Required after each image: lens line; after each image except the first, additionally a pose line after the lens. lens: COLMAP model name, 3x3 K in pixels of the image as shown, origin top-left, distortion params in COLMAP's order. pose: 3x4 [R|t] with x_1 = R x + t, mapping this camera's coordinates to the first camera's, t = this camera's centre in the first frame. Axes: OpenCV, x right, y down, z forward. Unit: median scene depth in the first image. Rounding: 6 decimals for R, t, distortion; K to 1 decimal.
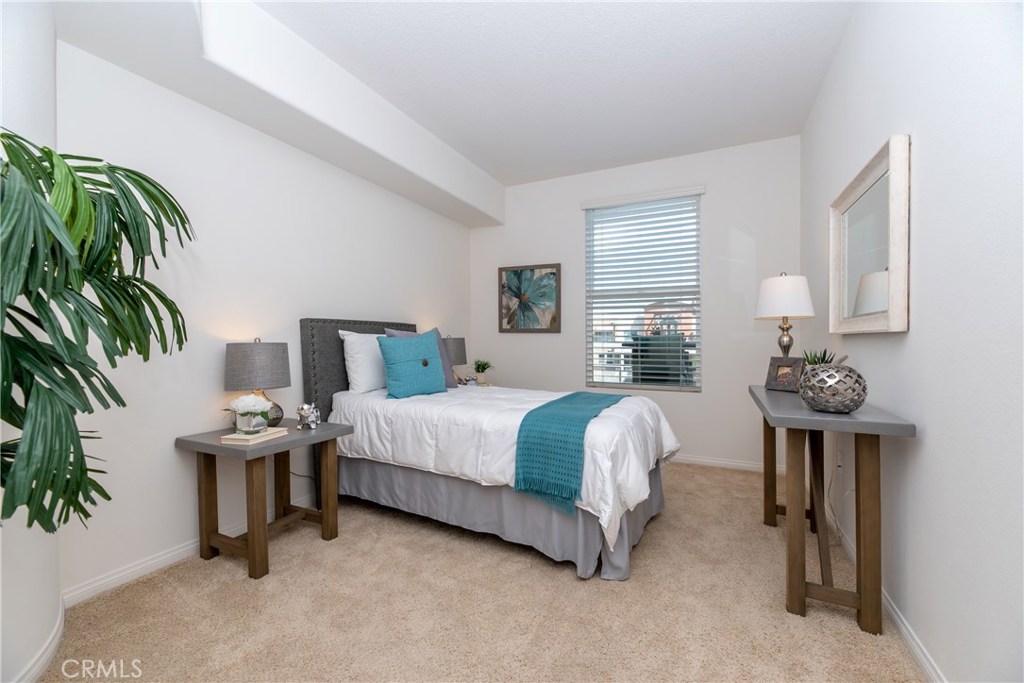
lens RADIAL K [[414.0, 0, 512.3], [0, 414.0, 338.6], [0, 0, 1]] dist [0.003304, -0.001257]
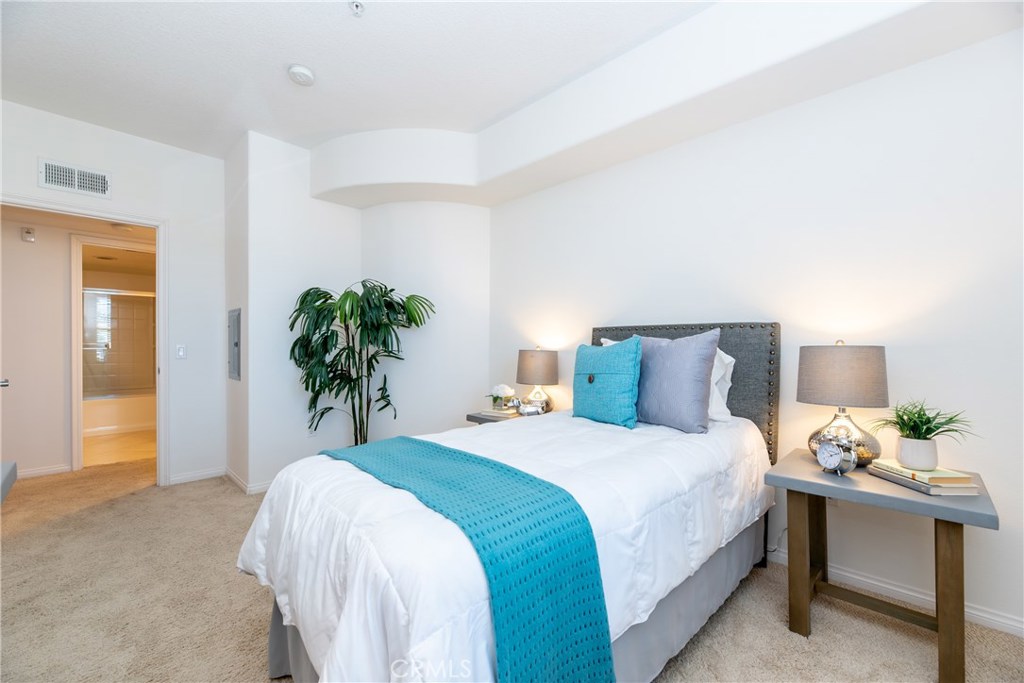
lens RADIAL K [[414.0, 0, 516.9], [0, 414.0, 346.9], [0, 0, 1]] dist [0.003304, -0.001257]
pose [[-0.316122, -0.004422, -0.948708, 0.409686], [-0.004084, 0.999986, -0.003300, 0.002295], [0.948710, 0.002831, -0.316135, 0.817426]]
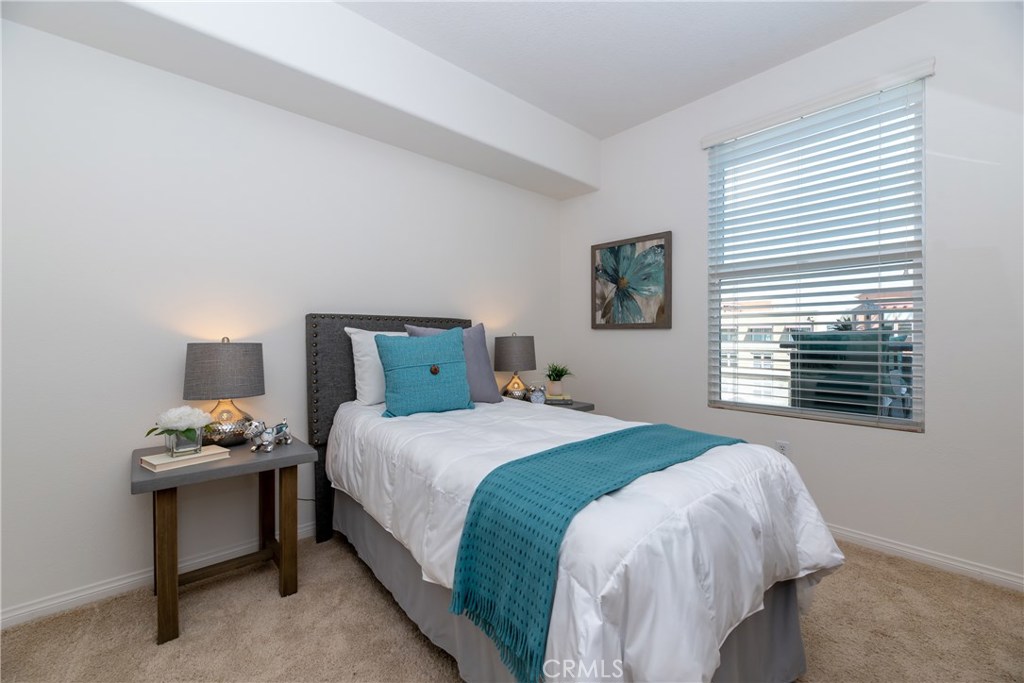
lens RADIAL K [[414.0, 0, 514.8], [0, 414.0, 340.1], [0, 0, 1]] dist [0.003304, -0.001257]
pose [[0.925213, 0.000439, -0.379449, 0.153307], [0.002693, 0.999967, 0.007722, -0.000463], [0.379440, -0.008166, 0.925180, 0.267164]]
